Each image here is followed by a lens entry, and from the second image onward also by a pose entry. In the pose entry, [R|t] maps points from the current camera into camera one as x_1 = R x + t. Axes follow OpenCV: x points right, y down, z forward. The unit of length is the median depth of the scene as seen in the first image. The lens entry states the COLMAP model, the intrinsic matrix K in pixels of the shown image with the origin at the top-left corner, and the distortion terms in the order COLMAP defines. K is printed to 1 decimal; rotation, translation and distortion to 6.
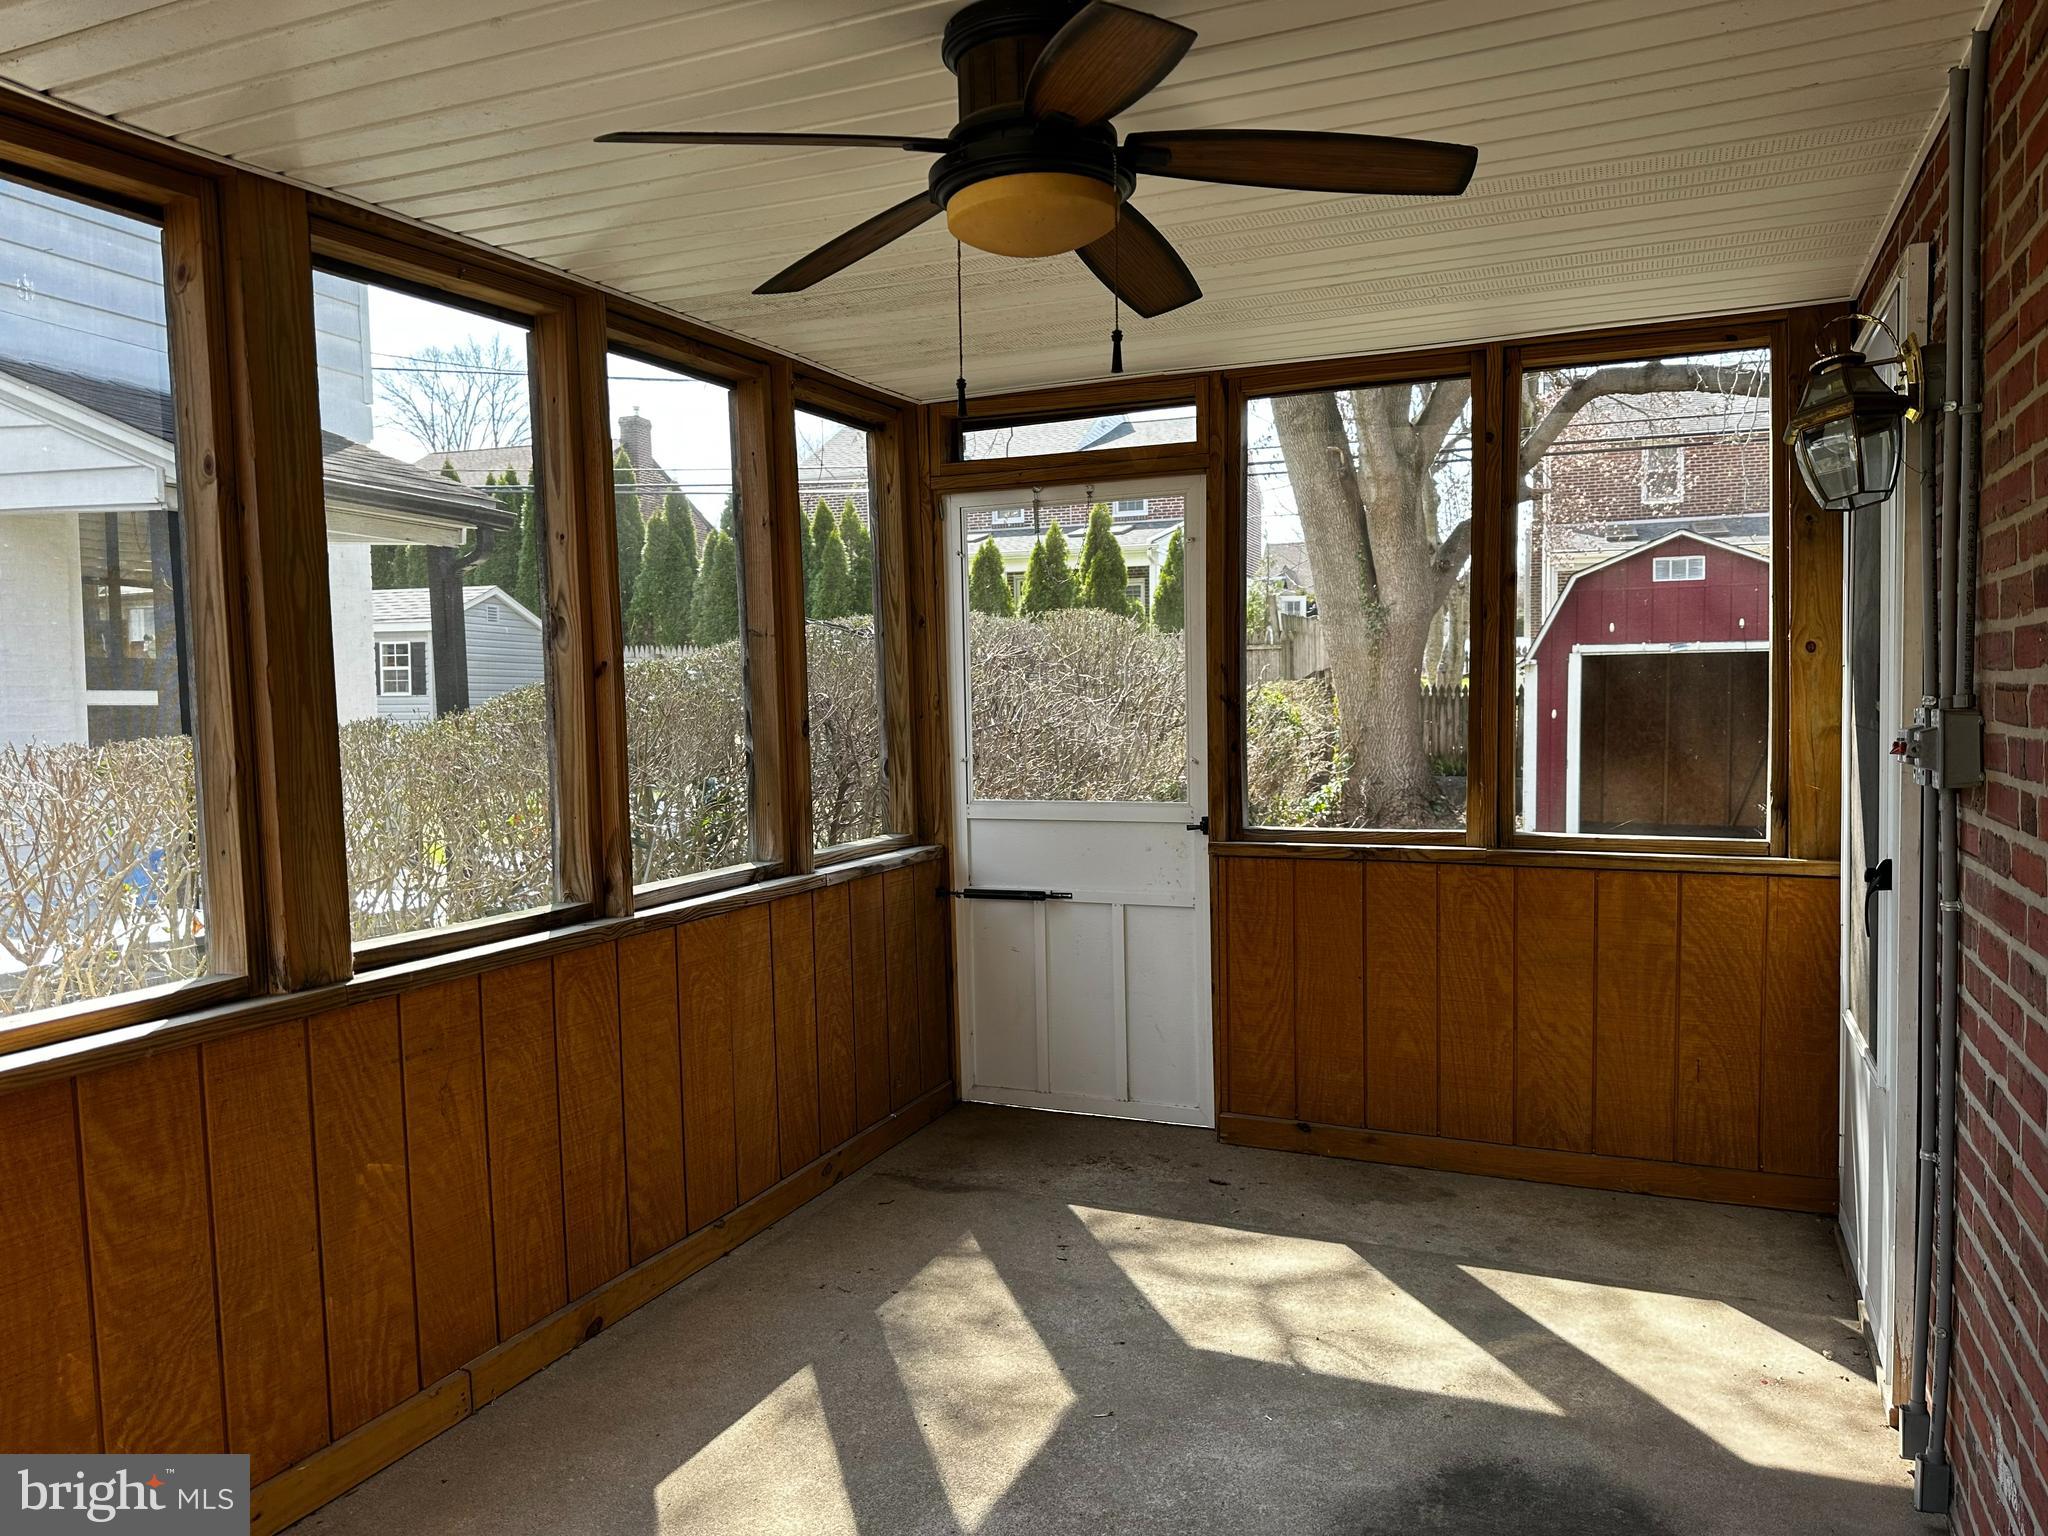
lens RADIAL K [[1429.3, 0, 1019.9], [0, 1429.3, 770.7], [0, 0, 1]] dist [0.122773, -0.168451]
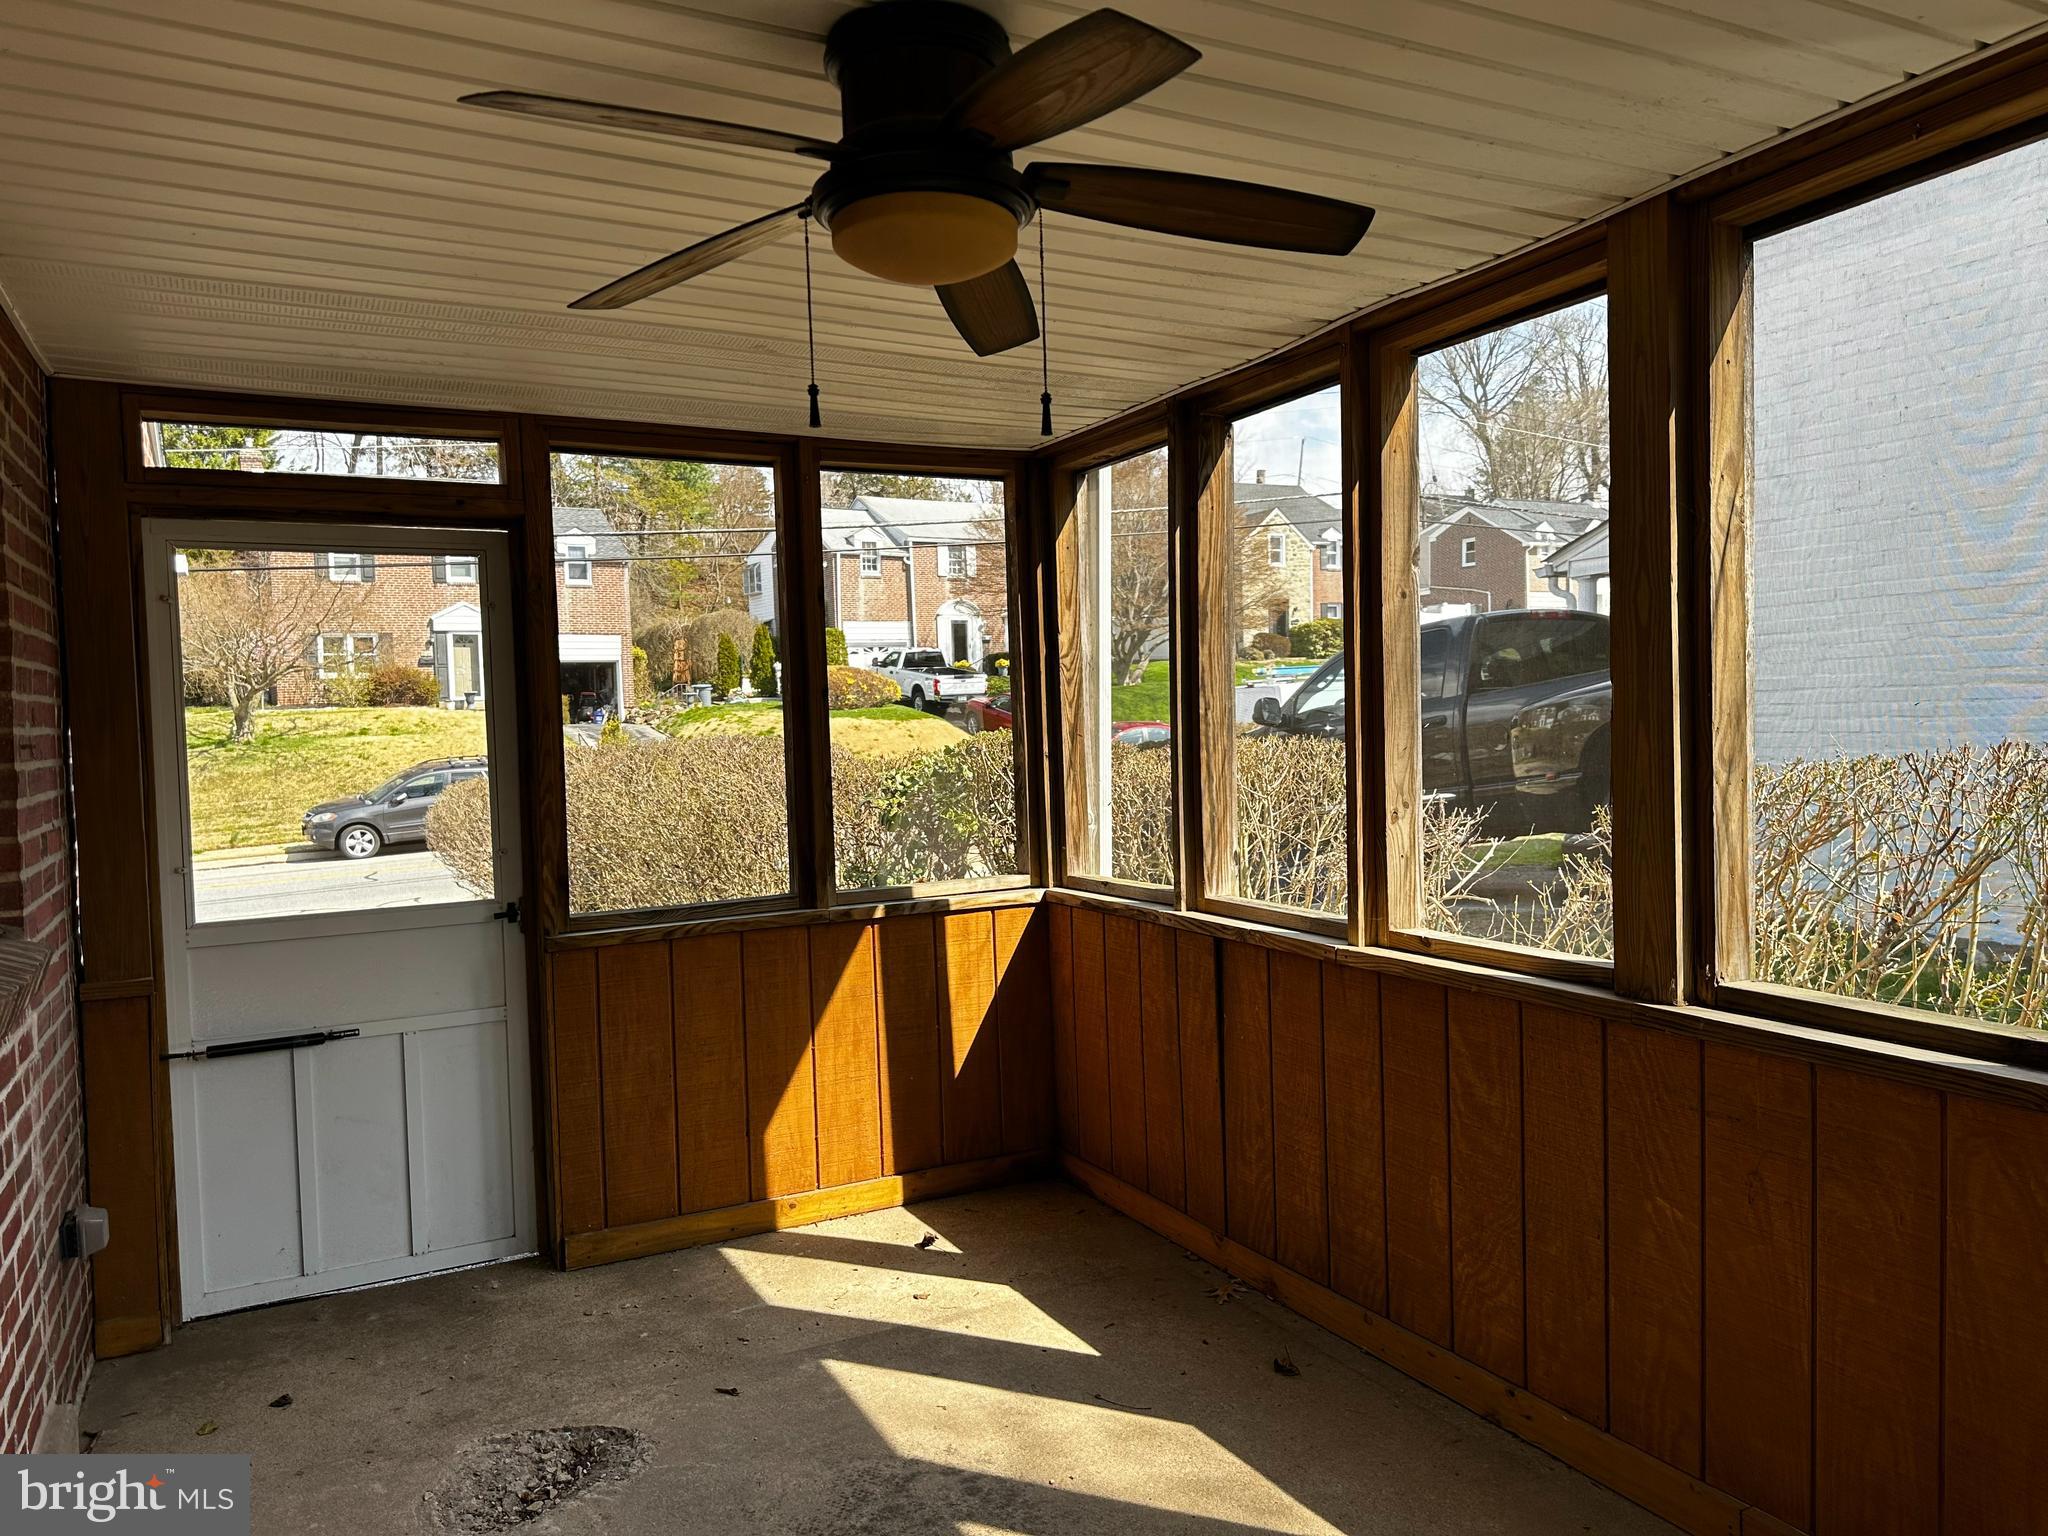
lens RADIAL K [[1429.3, 0, 1019.9], [0, 1429.3, 770.7], [0, 0, 1]] dist [0.122773, -0.168451]
pose [[-0.617202, 0.056668, -0.784761, 0.571771], [-0.013929, 0.996460, 0.082910, -0.088460], [0.786681, 0.062103, -0.614228, 1.275275]]
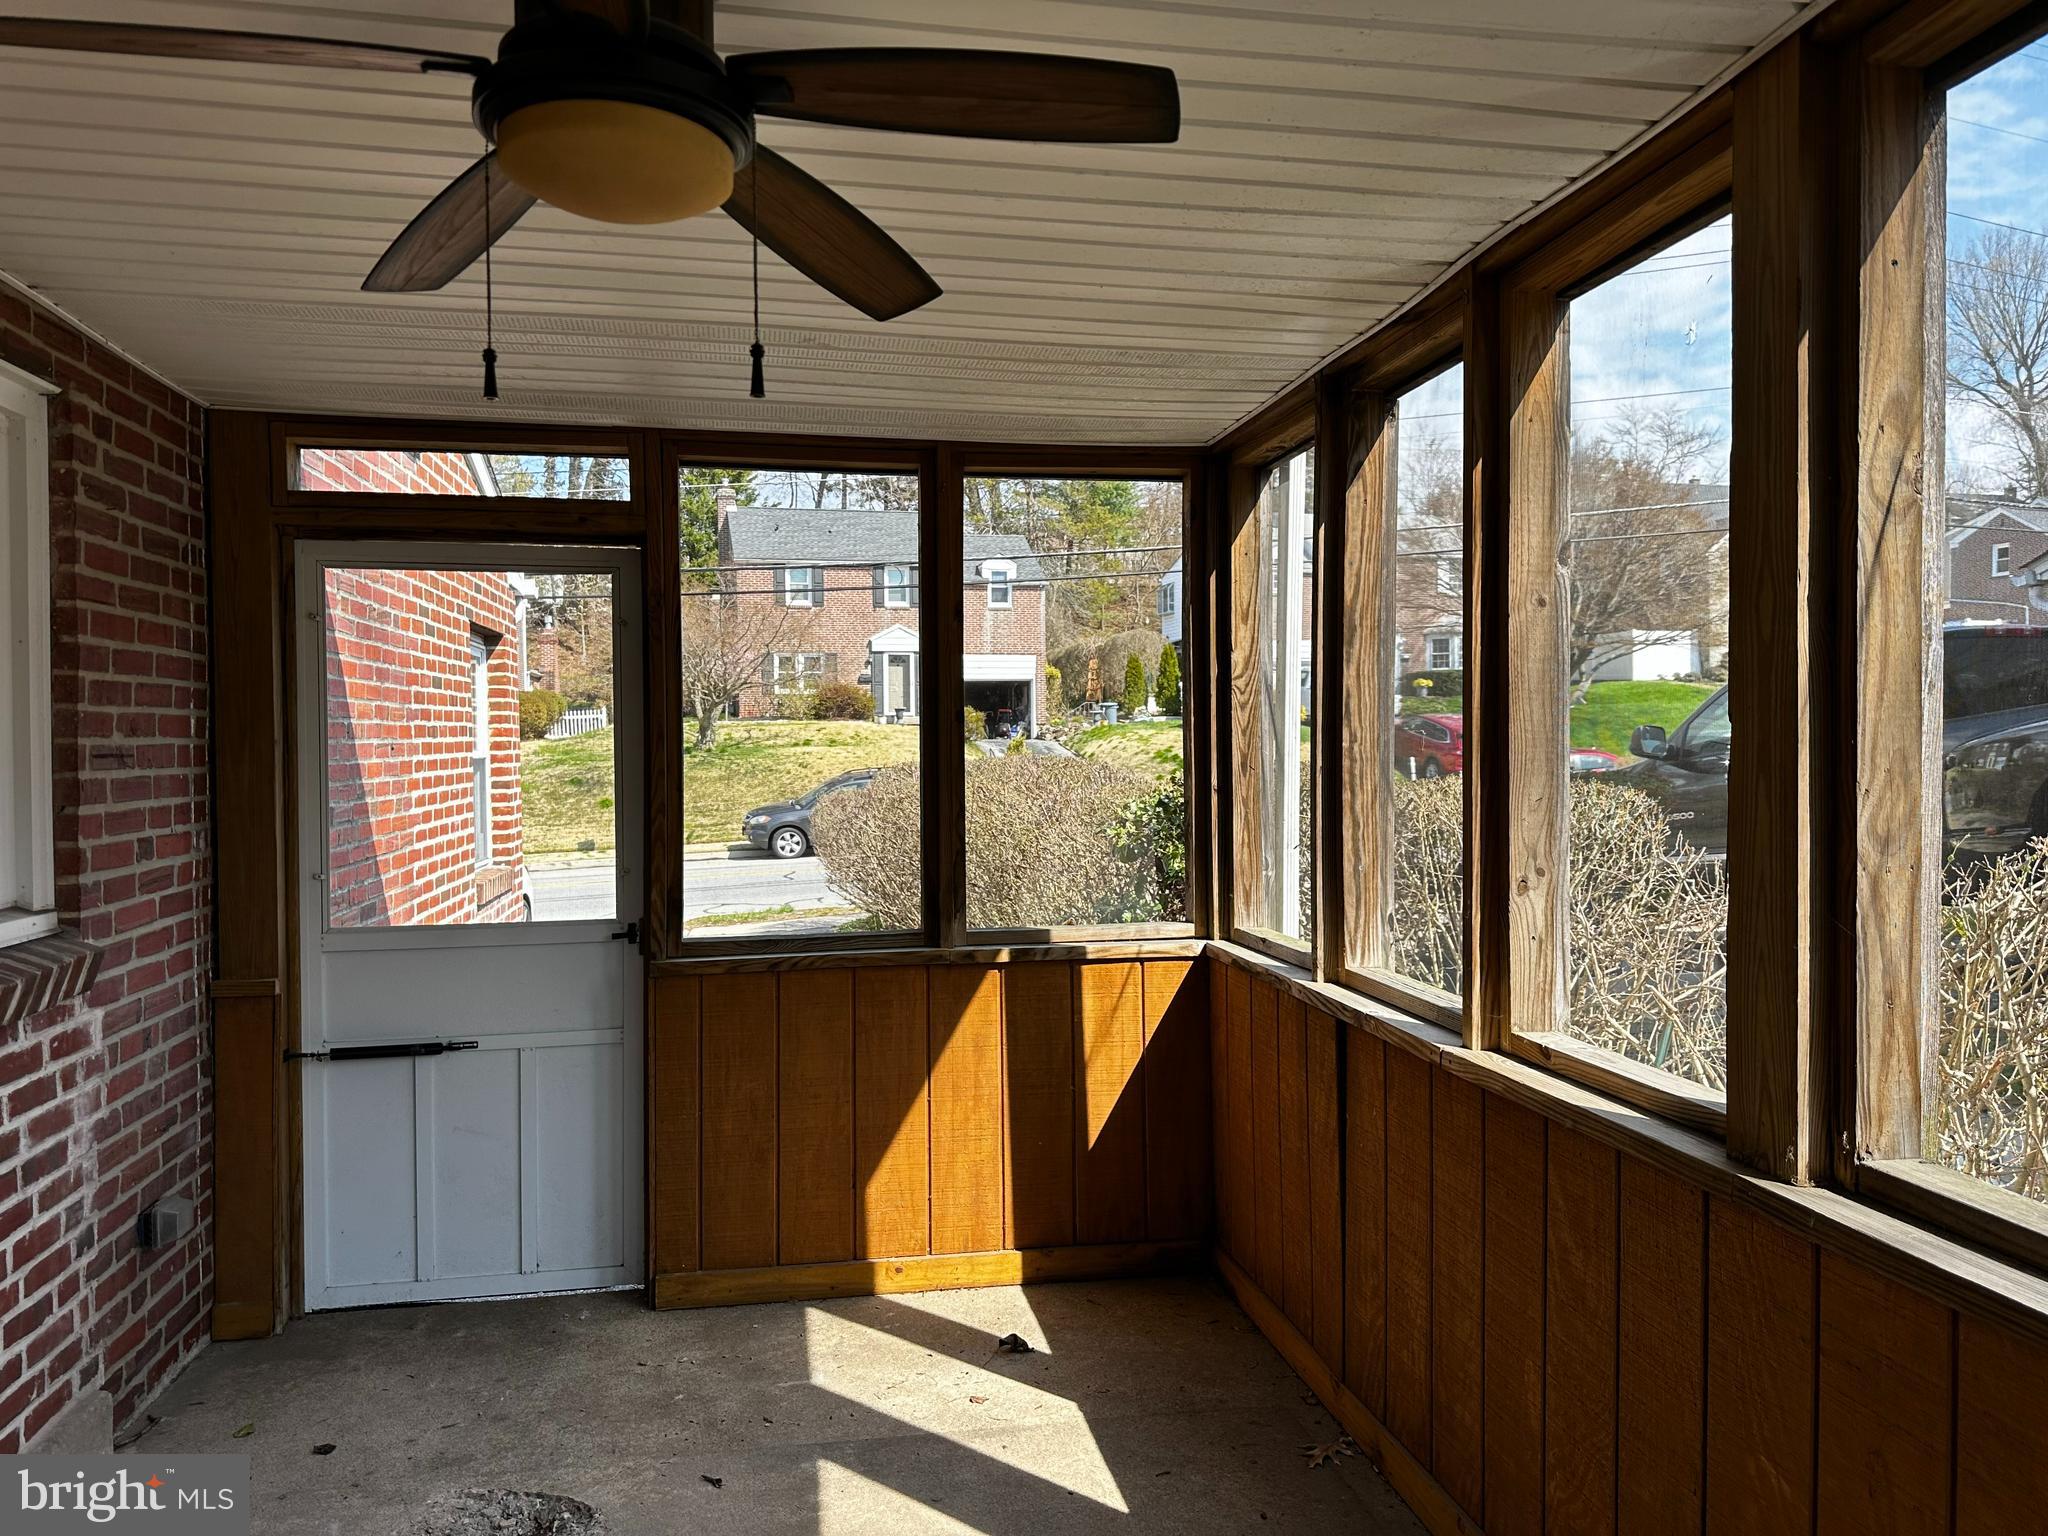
lens RADIAL K [[1430.5, 0, 1023.0], [0, 1430.5, 761.5], [0, 0, 1]] dist [0.081370, -0.093387]
pose [[-0.821970, 0.022809, -0.569074, 0.217913], [-0.019735, 0.997457, 0.068484, -0.094017], [0.569189, 0.067523, -0.819429, 1.371030]]
